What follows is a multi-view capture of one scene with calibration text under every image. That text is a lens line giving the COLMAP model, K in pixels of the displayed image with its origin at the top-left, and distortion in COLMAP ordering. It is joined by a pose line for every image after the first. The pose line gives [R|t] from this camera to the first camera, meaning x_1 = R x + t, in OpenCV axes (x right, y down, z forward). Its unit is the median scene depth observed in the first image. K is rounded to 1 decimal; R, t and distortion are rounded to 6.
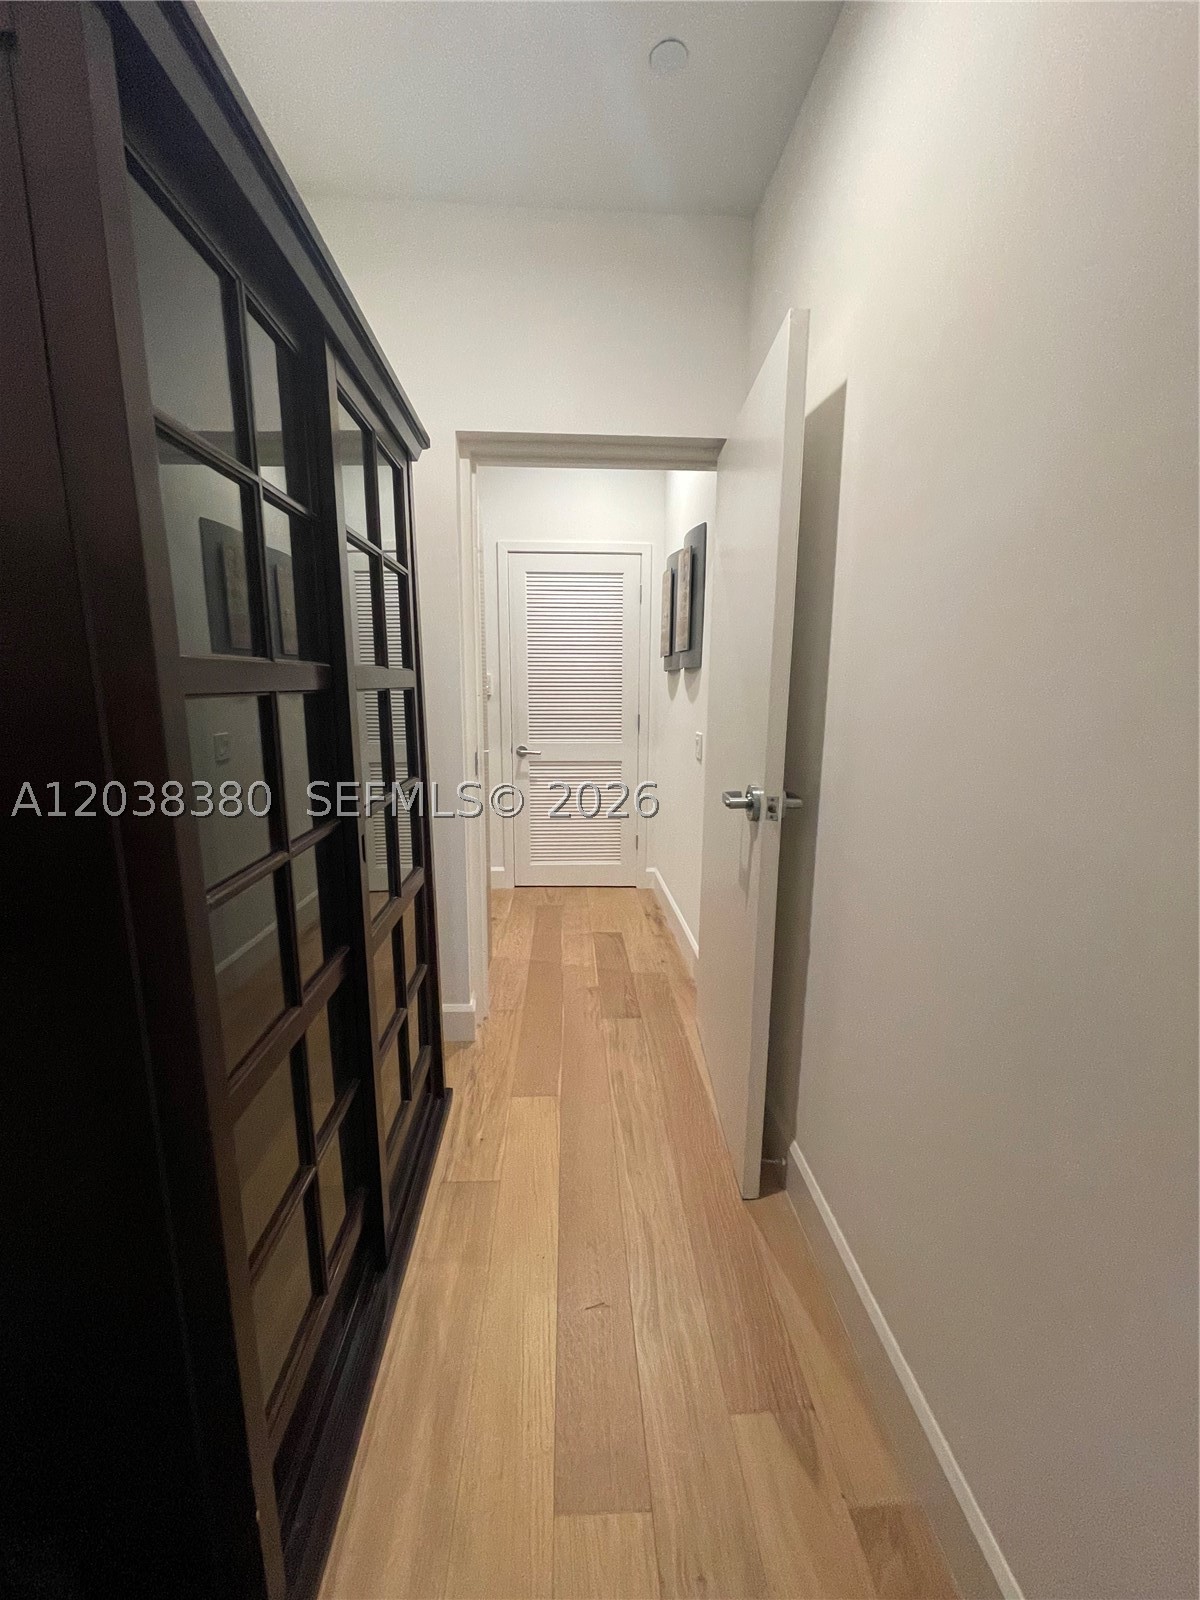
lens RADIAL K [[645.5, 0, 593.4], [0, 645.5, 795.9], [0, 0, 1]] dist [-0.001608, -0.000775]
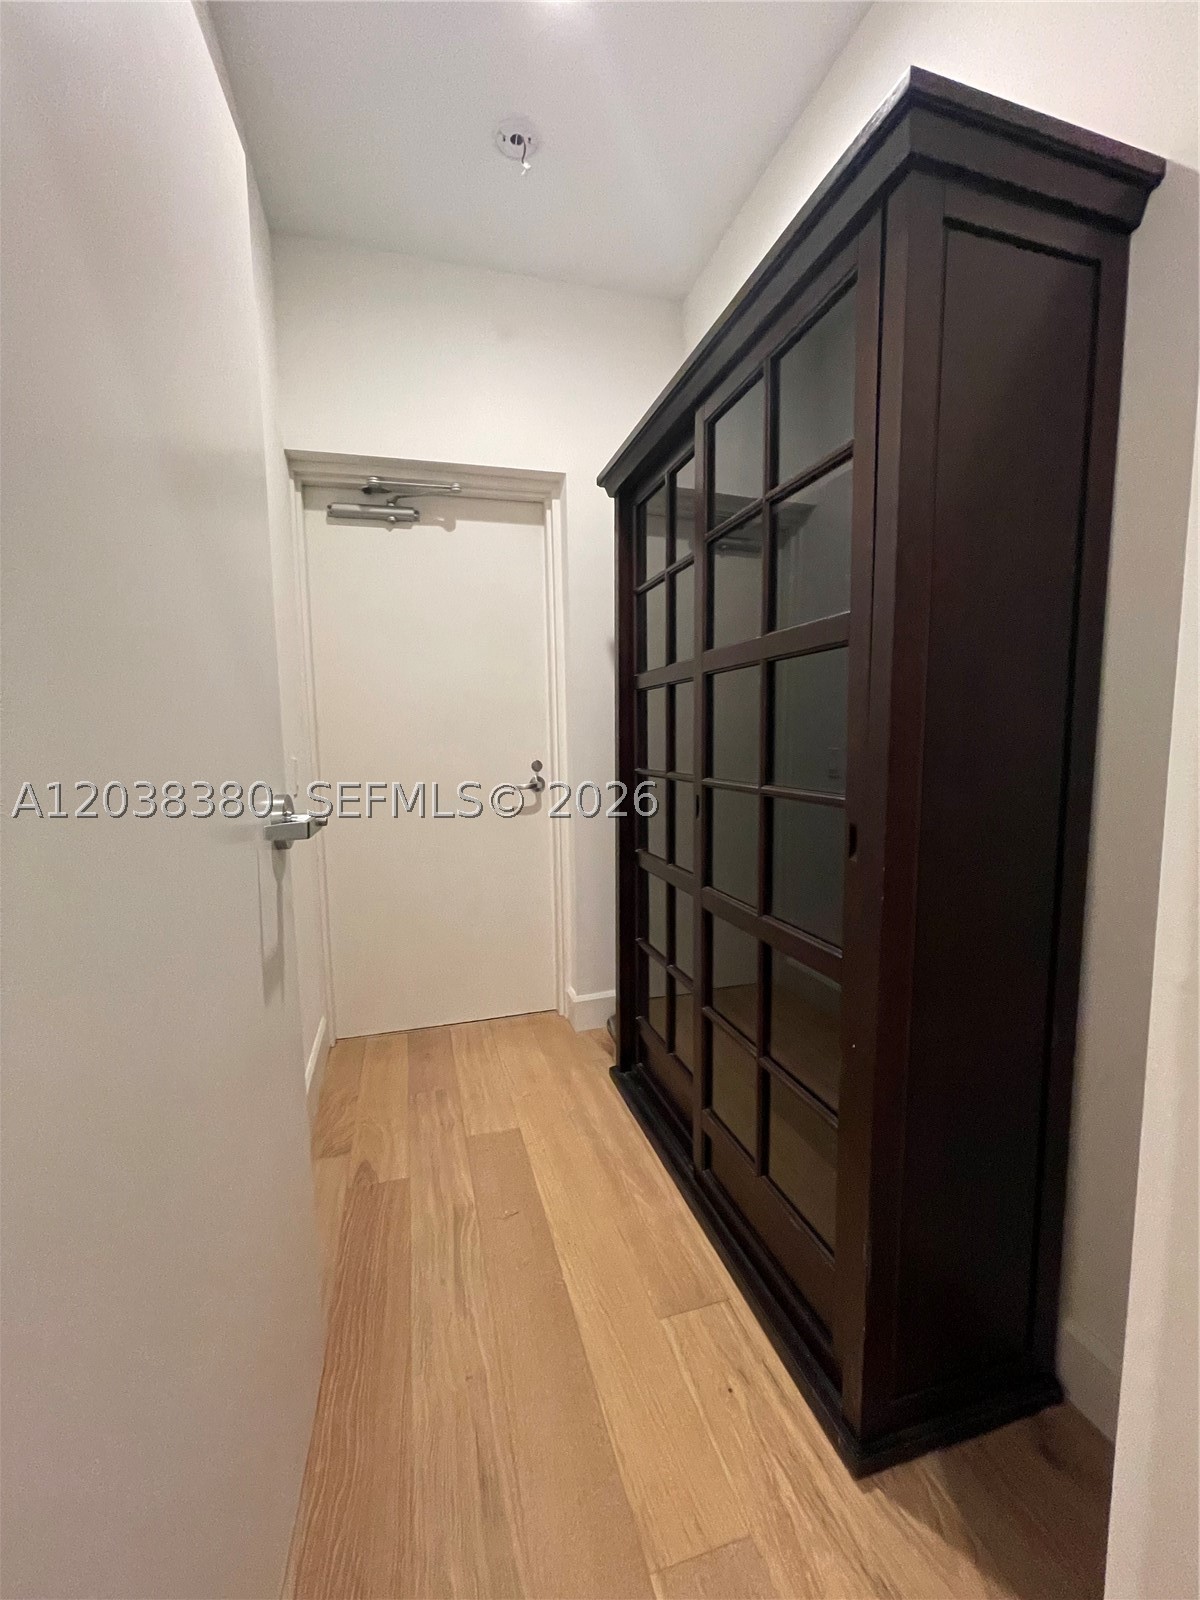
lens RADIAL K [[645.5, 0, 593.4], [0, 645.5, 795.9], [0, 0, 1]] dist [-0.001608, -0.000775]
pose [[-0.971133, 0.035275, -0.235916, 0.092254], [-0.026844, 0.966561, 0.255028, -0.194532], [0.237023, 0.253999, -0.937712, 1.705085]]
